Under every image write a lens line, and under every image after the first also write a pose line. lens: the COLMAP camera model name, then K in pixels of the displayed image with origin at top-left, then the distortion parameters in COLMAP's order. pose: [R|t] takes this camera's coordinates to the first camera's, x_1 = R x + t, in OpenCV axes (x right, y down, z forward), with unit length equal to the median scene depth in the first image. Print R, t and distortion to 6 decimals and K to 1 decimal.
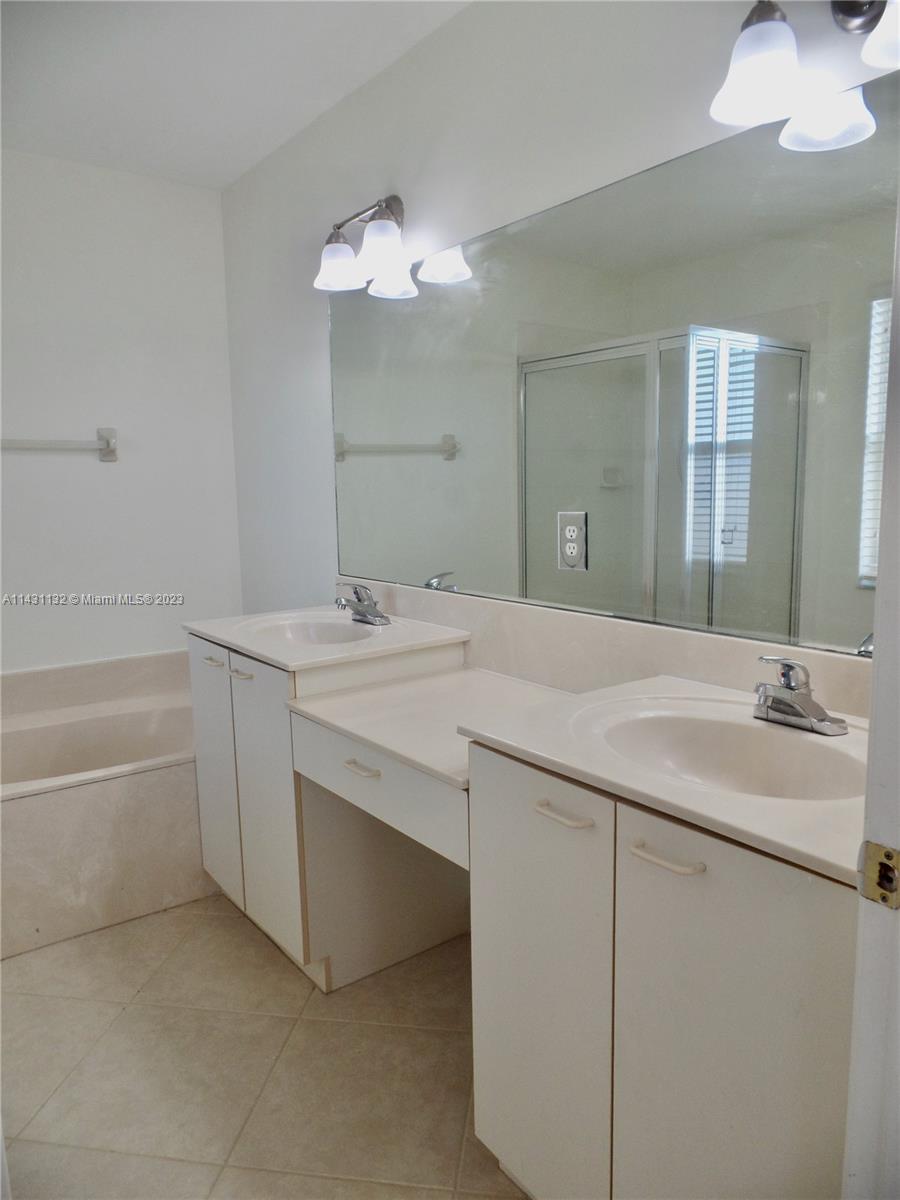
lens RADIAL K [[828.1, 0, 448.9], [0, 828.1, 597.8], [0, 0, 1]] dist [-0.011281, 0.009112]
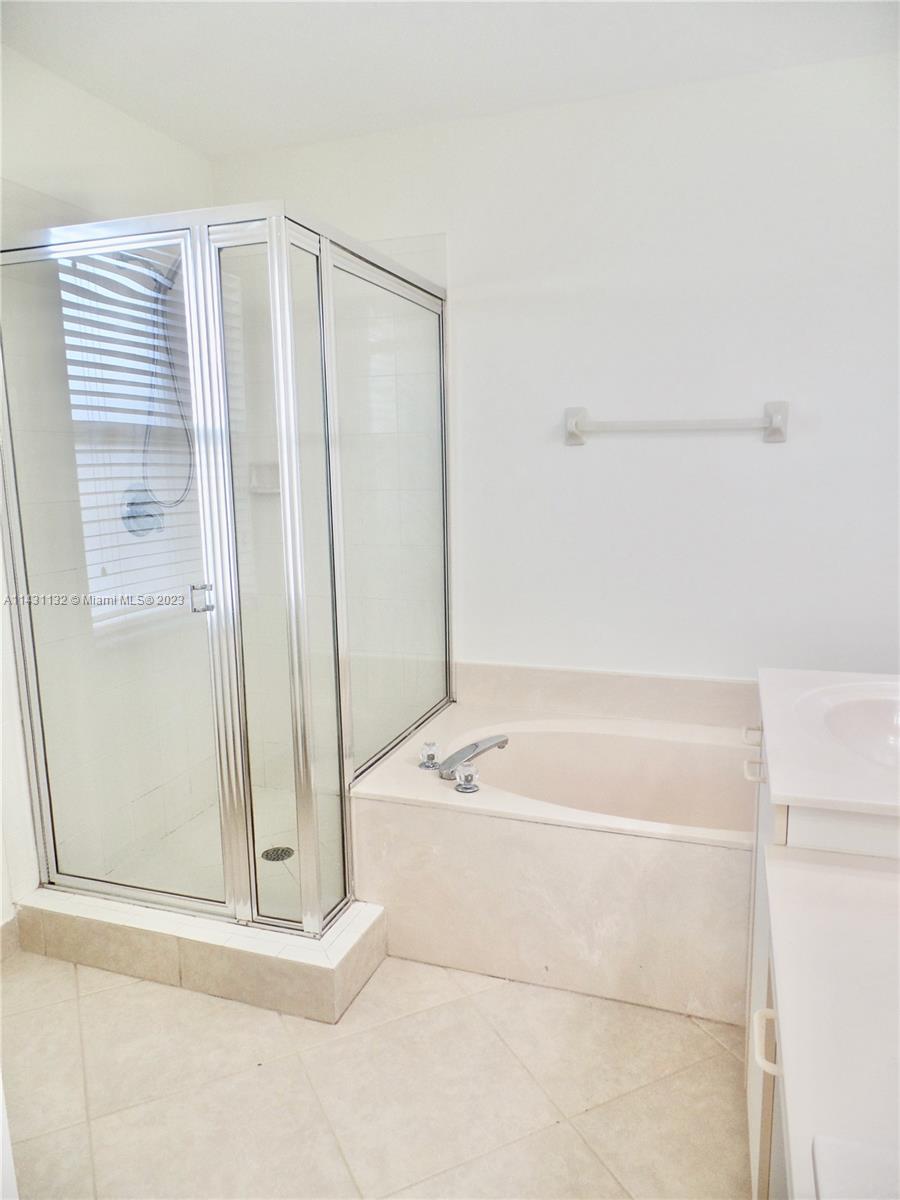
lens RADIAL K [[828.1, 0, 454.5], [0, 828.1, 606.3], [0, 0, 1]] dist [-0.011281, 0.009112]
pose [[0.575631, 0.147949, -0.804214, 0.112128], [-0.114575, 0.988387, 0.099822, -0.067525], [0.809643, 0.034682, 0.585897, 0.360251]]
